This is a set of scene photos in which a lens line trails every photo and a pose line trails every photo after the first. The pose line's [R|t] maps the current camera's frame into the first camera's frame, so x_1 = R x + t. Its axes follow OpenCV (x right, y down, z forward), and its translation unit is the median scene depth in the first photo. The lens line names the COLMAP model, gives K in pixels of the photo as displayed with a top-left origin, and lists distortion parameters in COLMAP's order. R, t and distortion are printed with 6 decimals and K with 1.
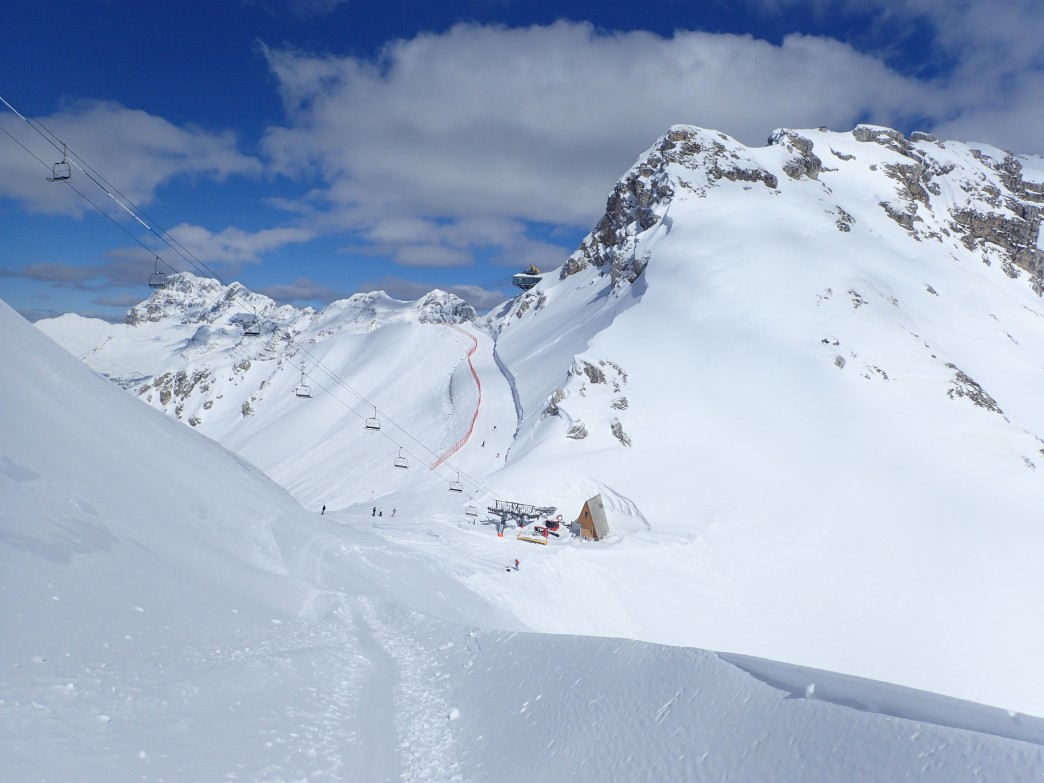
lens RADIAL K [[760.7, 0, 519.9], [0, 760.7, 392.7], [0, 0, 1]] dist [-0.004996, -0.007996]
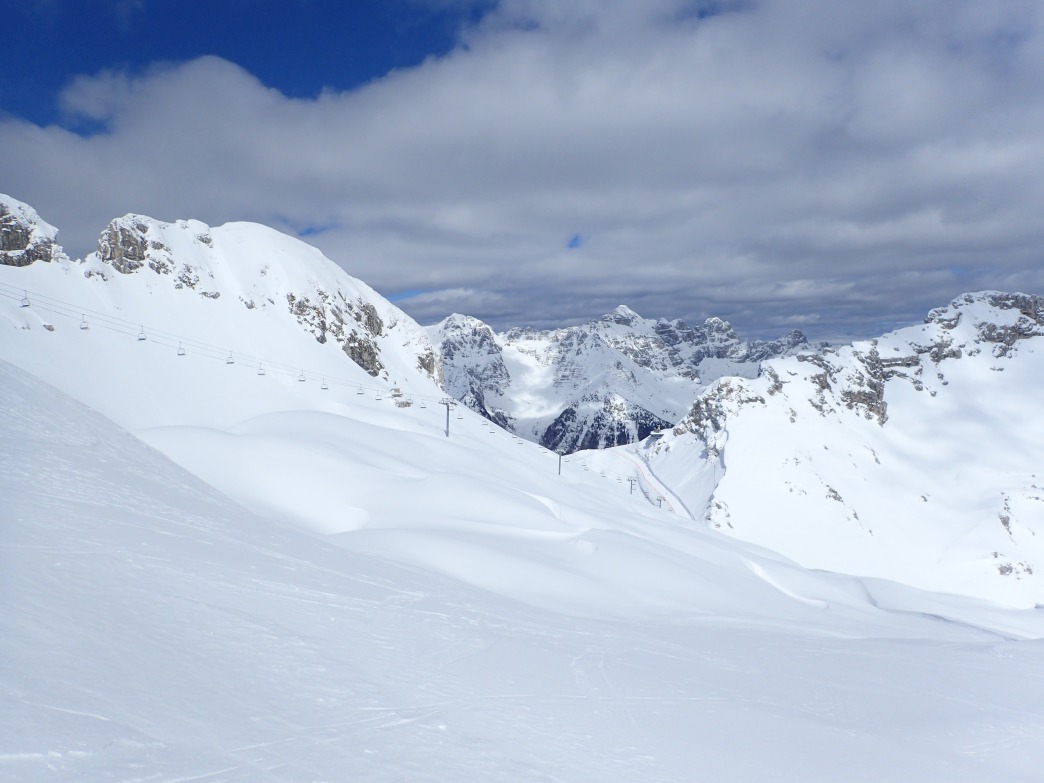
lens RADIAL K [[760.7, 0, 524.2], [0, 760.7, 391.7], [0, 0, 1]] dist [-0.004996, -0.007996]
pose [[0.995789, -0.091588, 0.003881, -0.408453], [0.091565, 0.995782, 0.005776, -0.351915], [-0.004393, -0.005396, 0.999976, -1.335269]]
